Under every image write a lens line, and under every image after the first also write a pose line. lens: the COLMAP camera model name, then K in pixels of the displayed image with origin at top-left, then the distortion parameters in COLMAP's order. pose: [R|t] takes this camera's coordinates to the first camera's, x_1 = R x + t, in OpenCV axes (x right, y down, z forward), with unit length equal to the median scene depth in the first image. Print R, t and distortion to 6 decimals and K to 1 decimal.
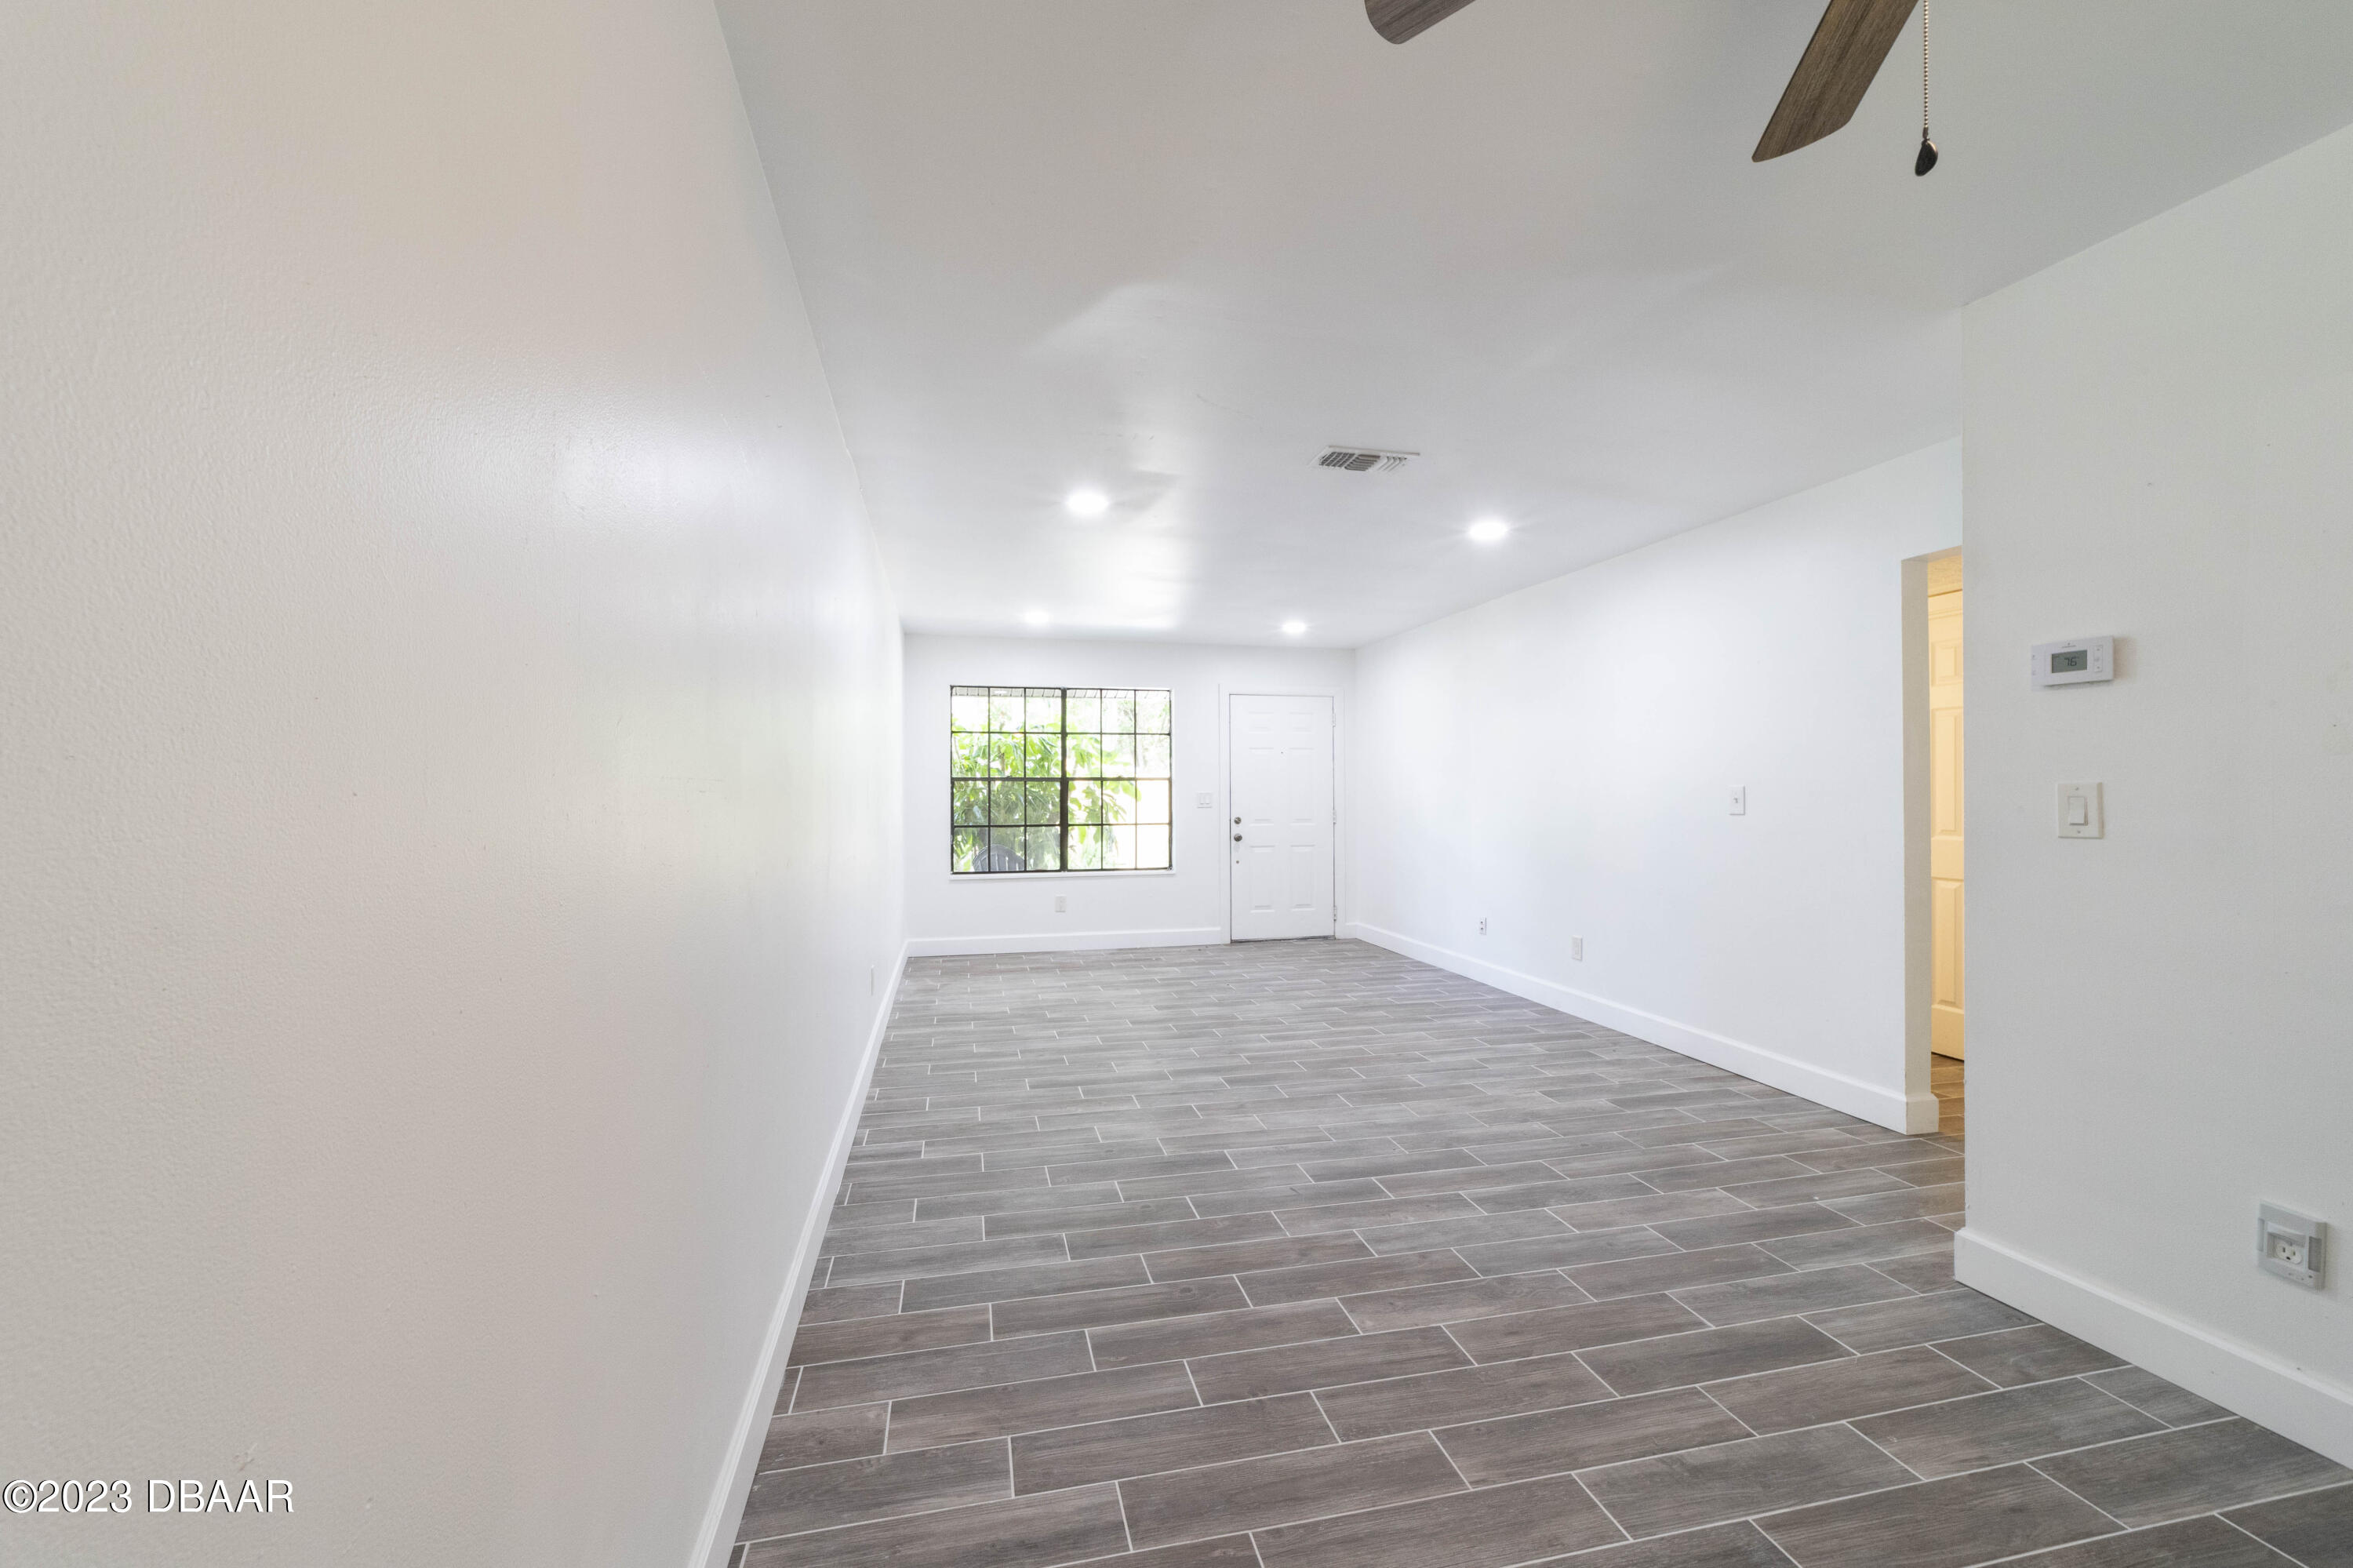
lens RADIAL K [[904.1, 0, 1165.9], [0, 904.1, 788.9], [0, 0, 1]] dist [-0.019115, 0.008711]
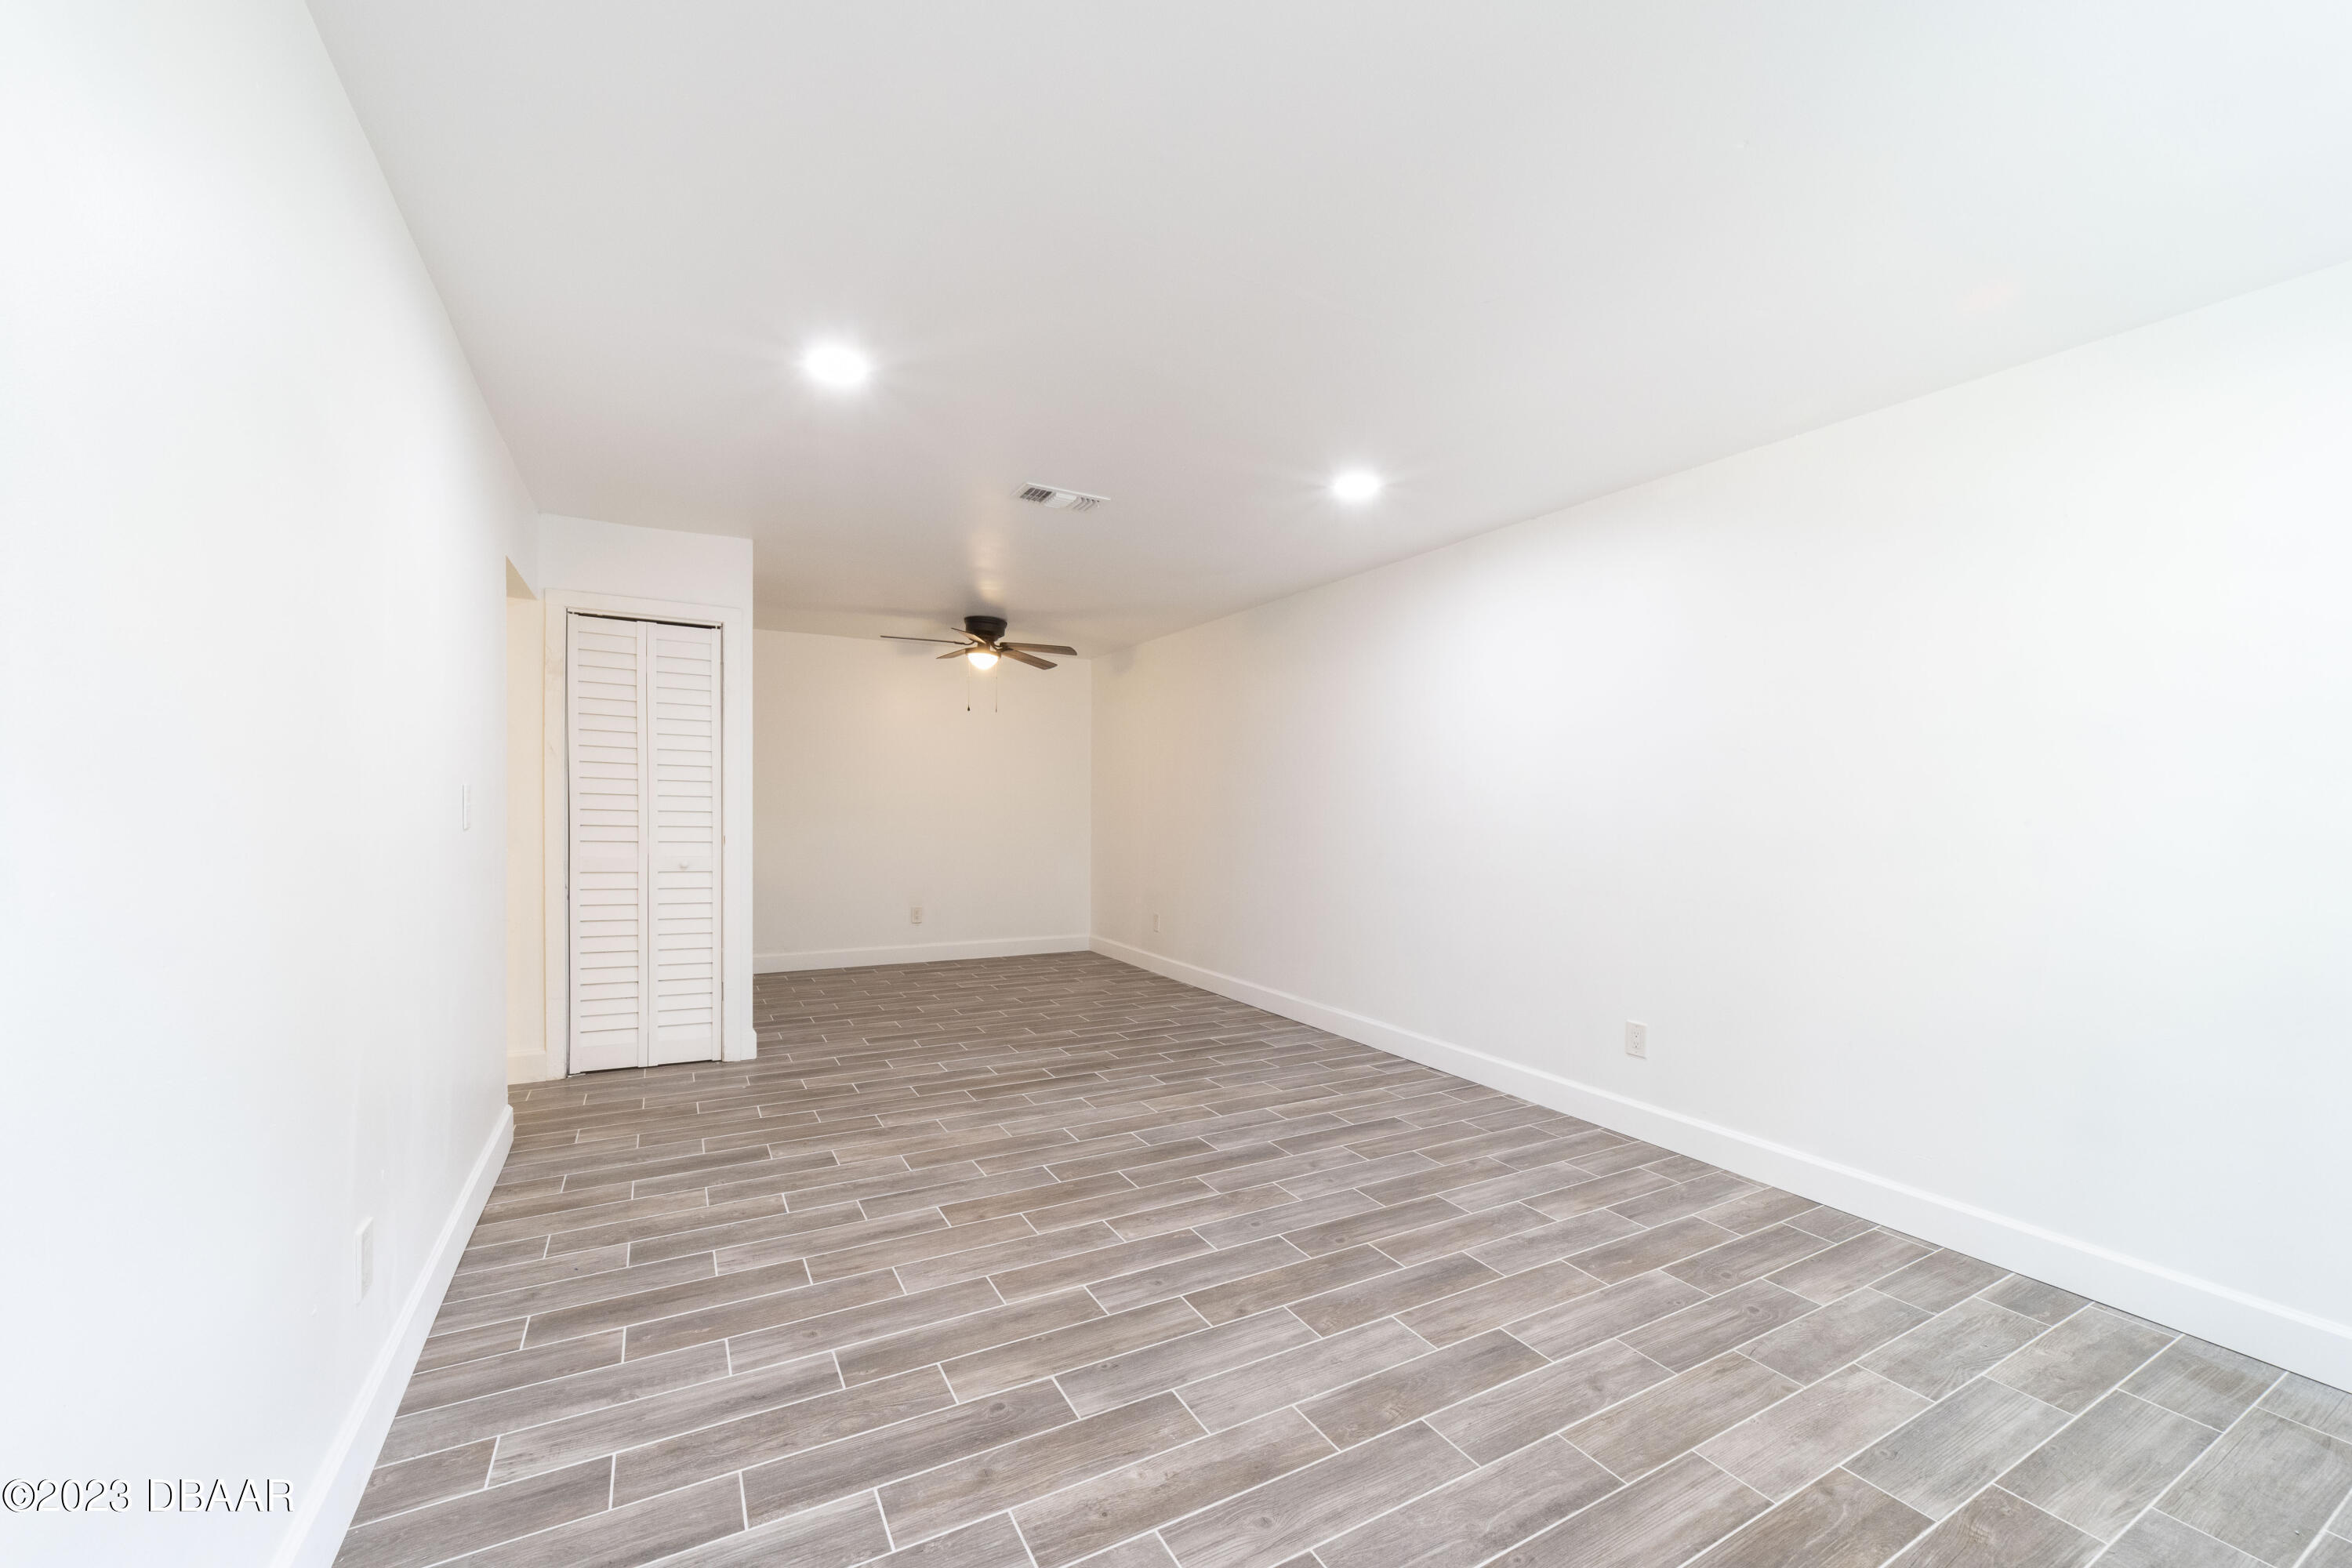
lens RADIAL K [[909.6, 0, 1165.4], [0, 909.6, 789.1], [0, 0, 1]] dist [-0.020263, 0.008311]
pose [[-0.961167, -0.020713, -0.275190, 0.429168], [-0.014709, 0.999607, -0.023863, 0.011080], [0.275576, -0.018889, -0.961094, 2.244462]]
